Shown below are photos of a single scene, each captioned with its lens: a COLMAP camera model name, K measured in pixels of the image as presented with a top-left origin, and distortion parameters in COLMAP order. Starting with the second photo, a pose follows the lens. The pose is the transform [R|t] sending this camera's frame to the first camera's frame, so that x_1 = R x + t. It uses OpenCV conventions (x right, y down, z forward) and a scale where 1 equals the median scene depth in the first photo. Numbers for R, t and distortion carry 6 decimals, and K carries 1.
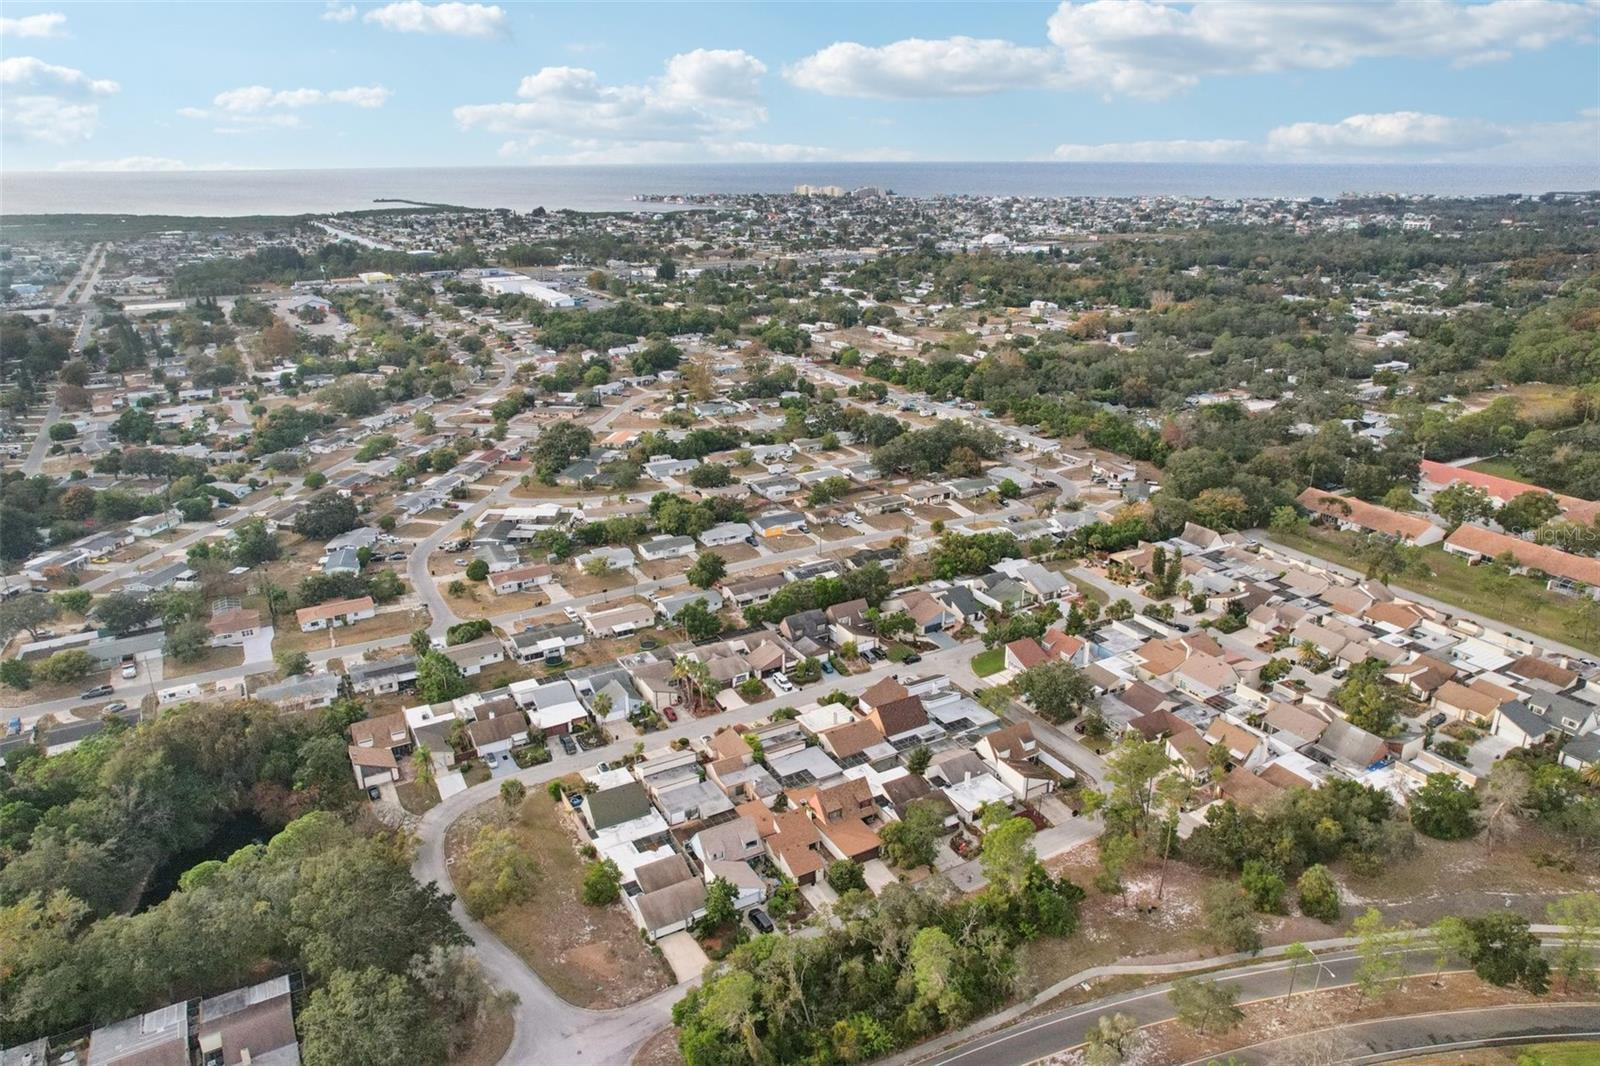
lens RADIAL K [[1032.1, 0, 802.0], [0, 1032.1, 546.5], [0, 0, 1]] dist [-0.070816, 0.055913]
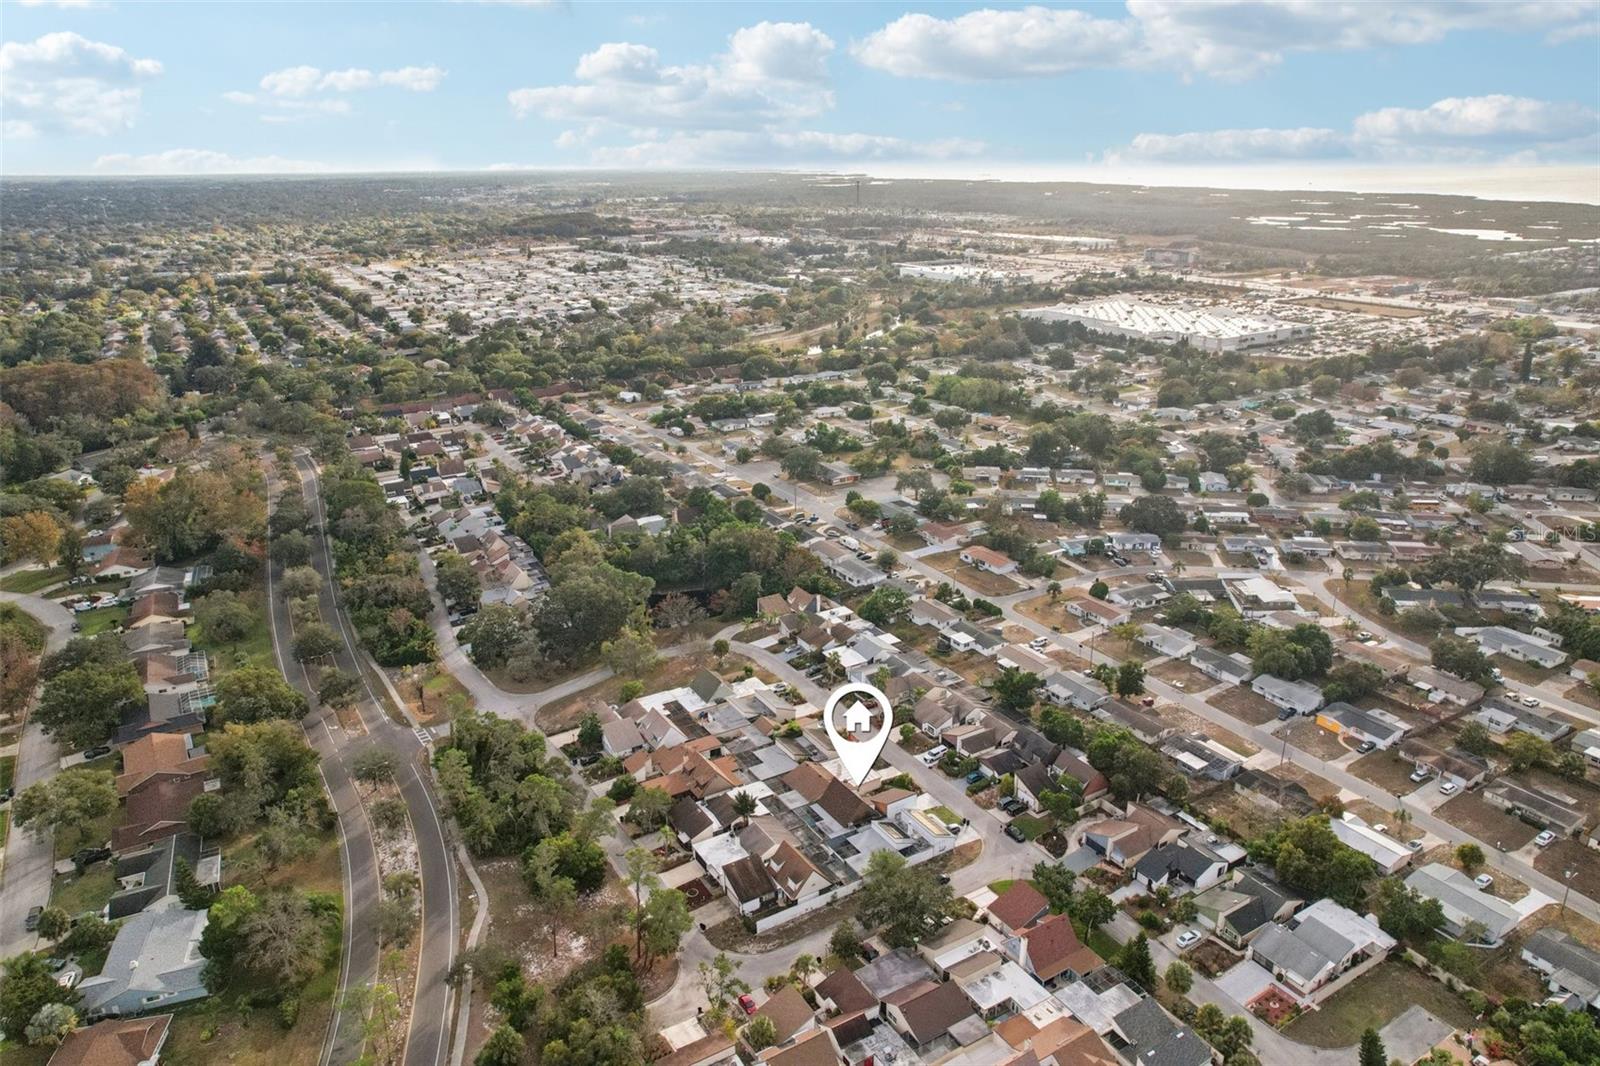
lens RADIAL K [[1032.1, 0, 802.0], [0, 1032.1, 546.5], [0, 0, 1]] dist [-0.070816, 0.055913]
pose [[0.031003, 0.351374, -0.935722, 0.700237], [-0.344761, 0.882478, 0.319957, -0.267828], [0.938178, 0.312681, 0.148500, 0.552232]]
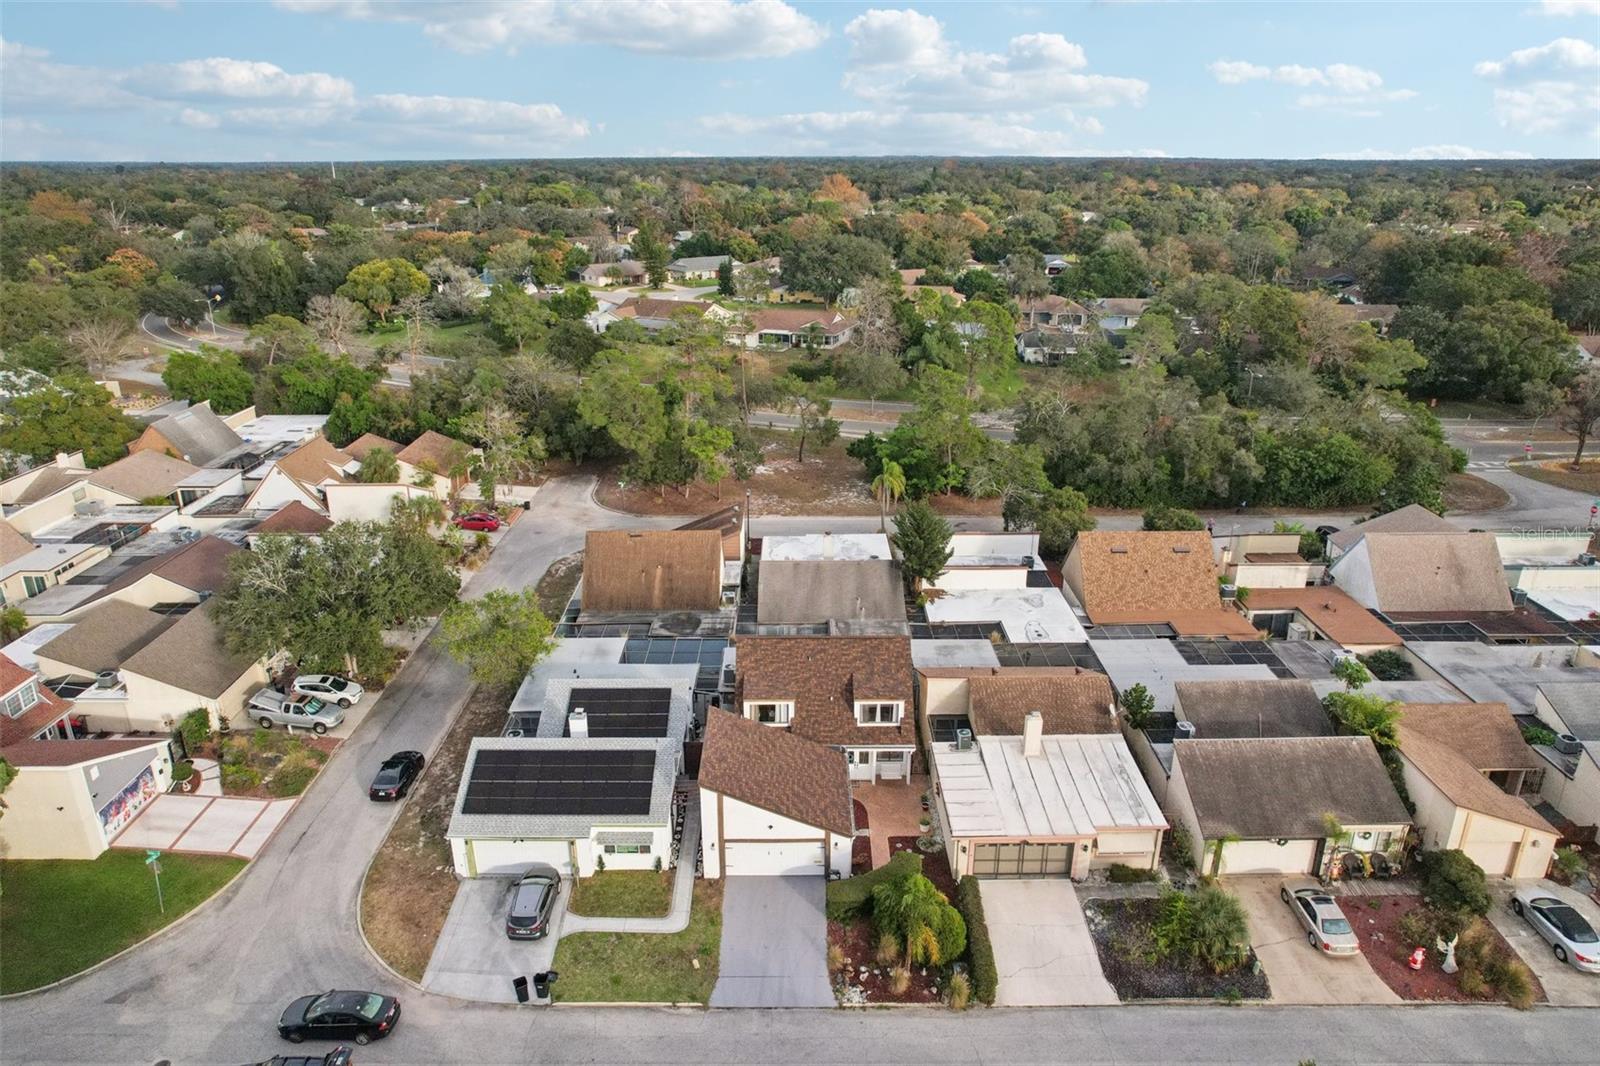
lens RADIAL K [[1032.1, 0, 802.0], [0, 1032.1, 546.5], [0, 0, 1]] dist [-0.070816, 0.055913]
pose [[-0.873360, -0.167292, 0.457445, -0.023517], [0.176533, 0.766594, 0.617389, -0.038256], [-0.453959, 0.619957, -0.639980, 0.878274]]
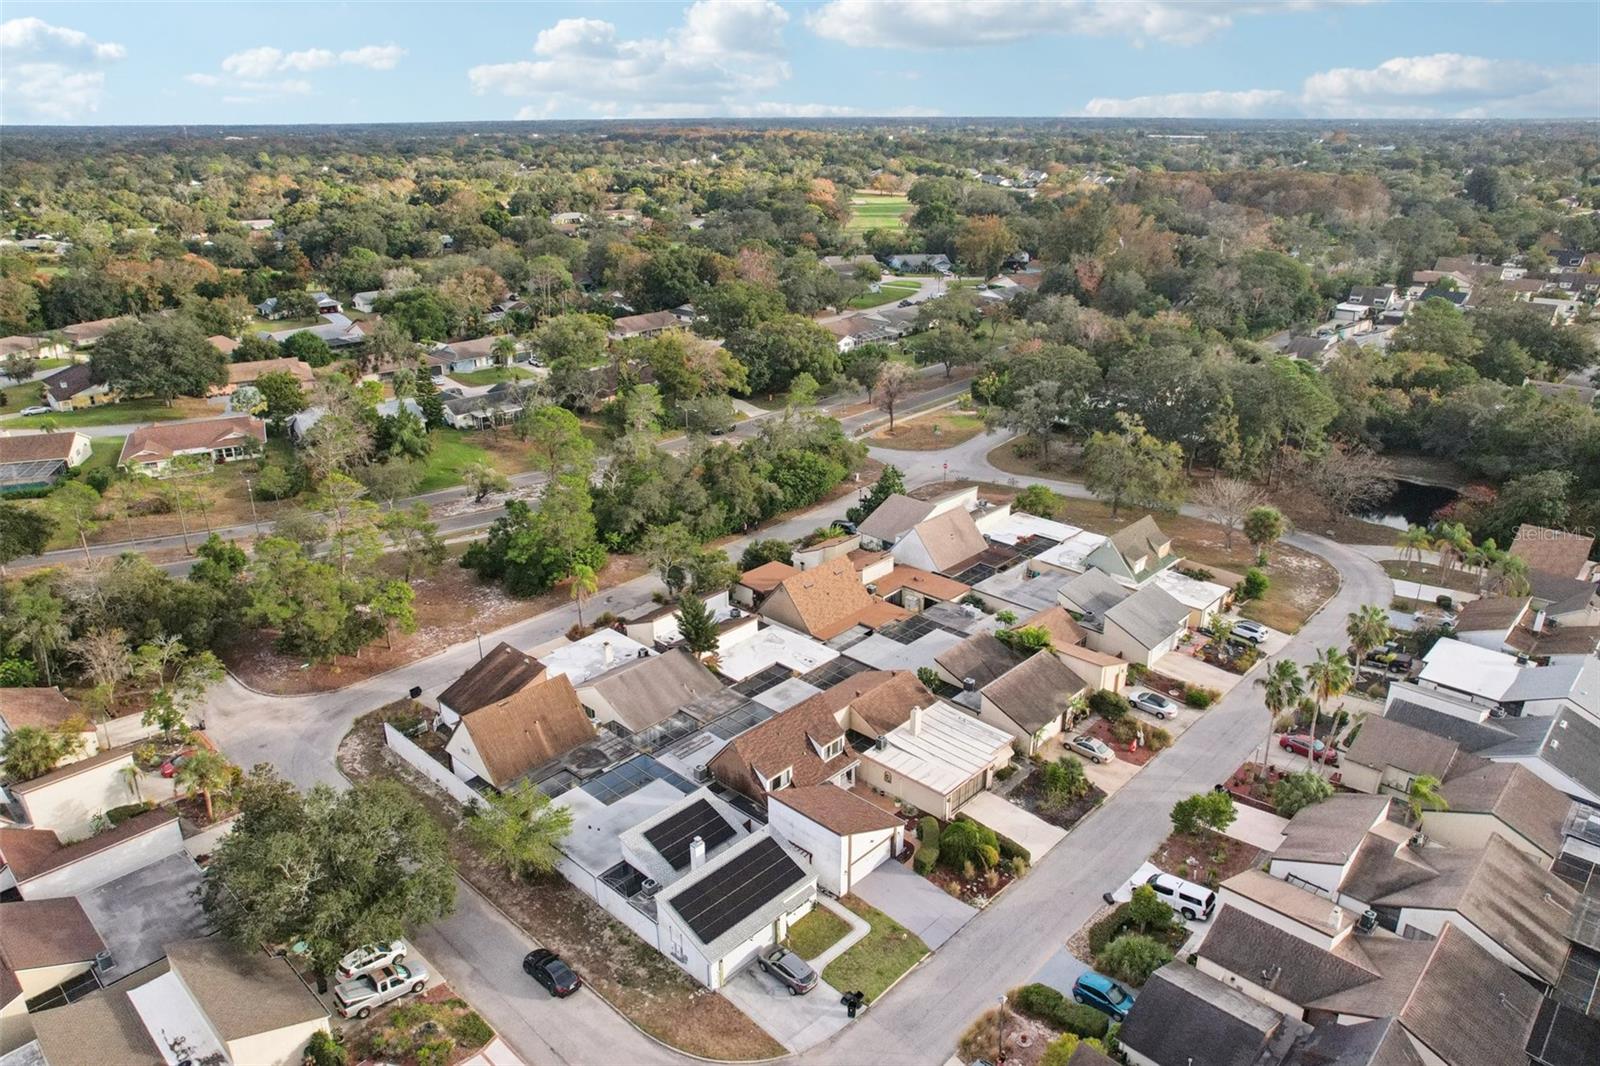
lens RADIAL K [[1065.0, 0, 804.3], [0, 1065.0, 534.7], [0, 0, 1]] dist [-0.066993, 0.047846]
pose [[-0.955287, 0.118606, -0.270849, 0.139771], [-0.093583, 0.747650, 0.657466, -0.132760], [0.280479, 0.653415, -0.703121, 0.934651]]
